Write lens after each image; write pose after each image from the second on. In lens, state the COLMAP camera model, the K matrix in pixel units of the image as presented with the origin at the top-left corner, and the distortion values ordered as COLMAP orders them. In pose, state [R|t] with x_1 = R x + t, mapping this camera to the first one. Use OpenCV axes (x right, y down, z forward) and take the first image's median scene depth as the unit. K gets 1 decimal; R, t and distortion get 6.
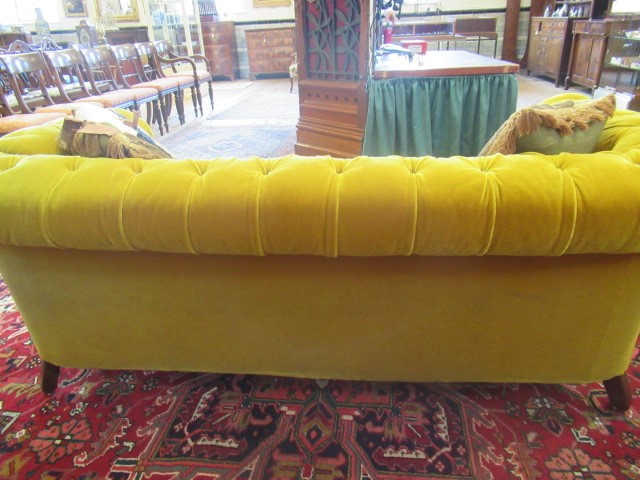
lens RADIAL K [[494.0, 0, 319.5], [0, 494.0, 240.7], [0, 0, 1]] dist [-0.012831, -0.003483]
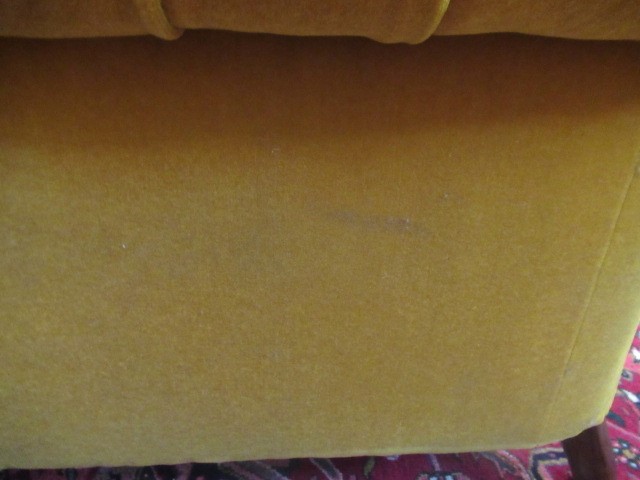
lens RADIAL K [[494.0, 0, 320.7], [0, 494.0, 239.4], [0, 0, 1]] dist [-0.012831, -0.003483]
pose [[0.991724, 0.008344, 0.128113, 0.292213], [0.000169, 0.997800, -0.066292, 0.128392], [-0.128384, 0.065765, 0.989542, 0.562743]]
